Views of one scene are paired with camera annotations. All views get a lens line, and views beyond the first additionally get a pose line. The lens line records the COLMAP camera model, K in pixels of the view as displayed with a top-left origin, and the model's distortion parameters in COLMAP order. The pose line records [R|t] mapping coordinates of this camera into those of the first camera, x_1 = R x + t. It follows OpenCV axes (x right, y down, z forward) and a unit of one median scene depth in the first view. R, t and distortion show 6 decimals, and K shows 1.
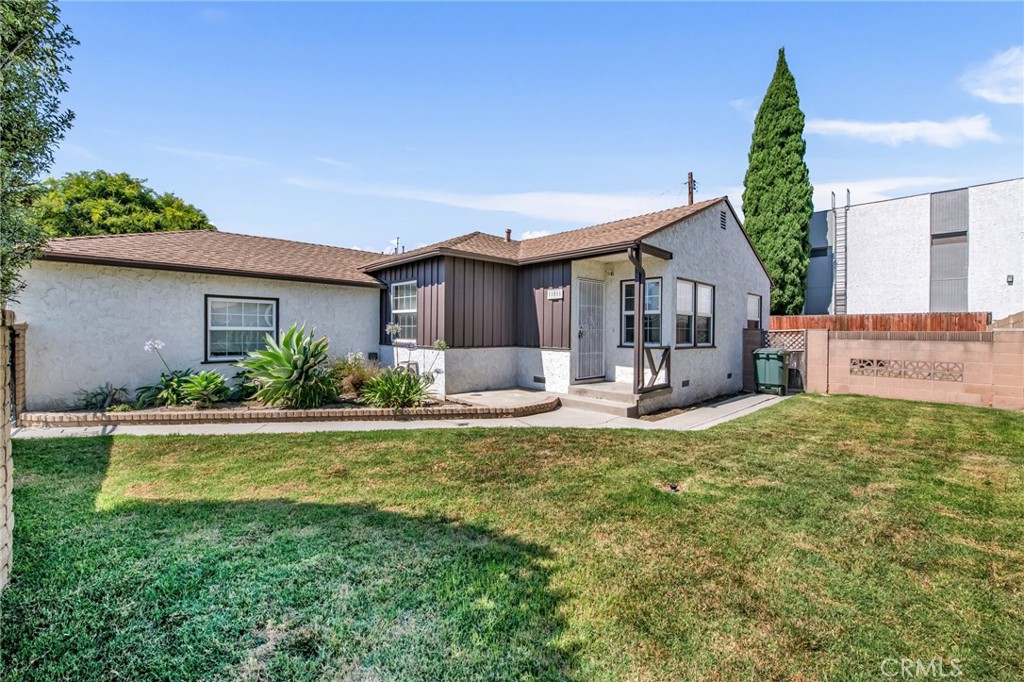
lens RADIAL K [[413.0, 0, 513.8], [0, 413.0, 333.3], [0, 0, 1]] dist [-0.019192, -0.000597]
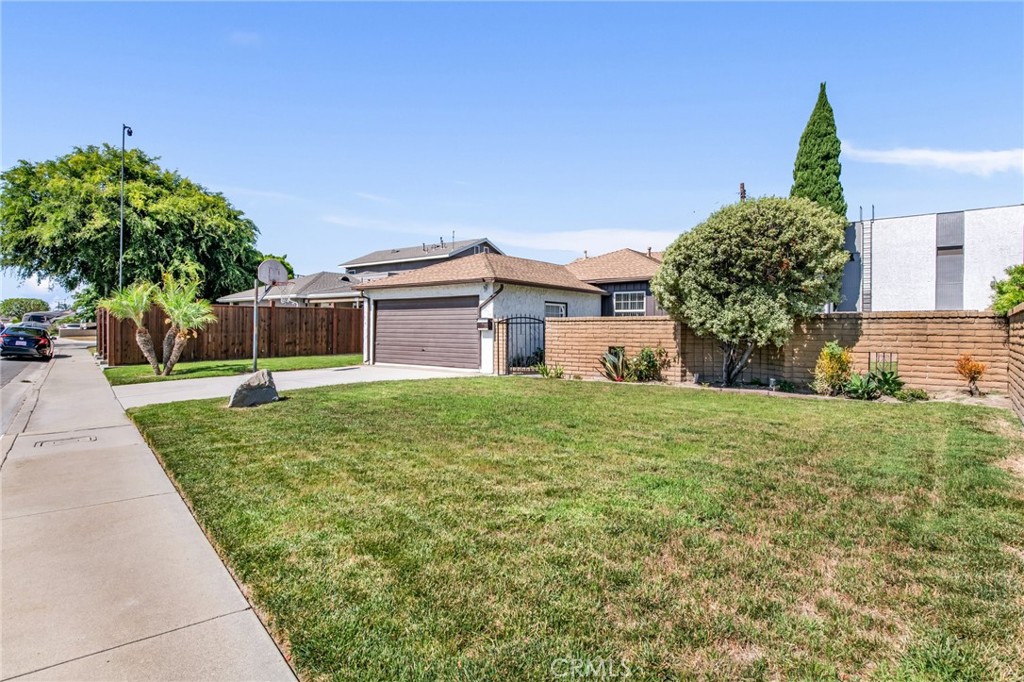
lens RADIAL K [[556.2, 0, 513.0], [0, 556.2, 331.8], [0, 0, 1]] dist [0.000376, 0.000830]
pose [[0.988009, -0.004857, 0.154321, -0.480854], [0.005006, 0.999987, -0.000582, 0.010502], [-0.154316, 0.001347, 0.988021, -0.452712]]
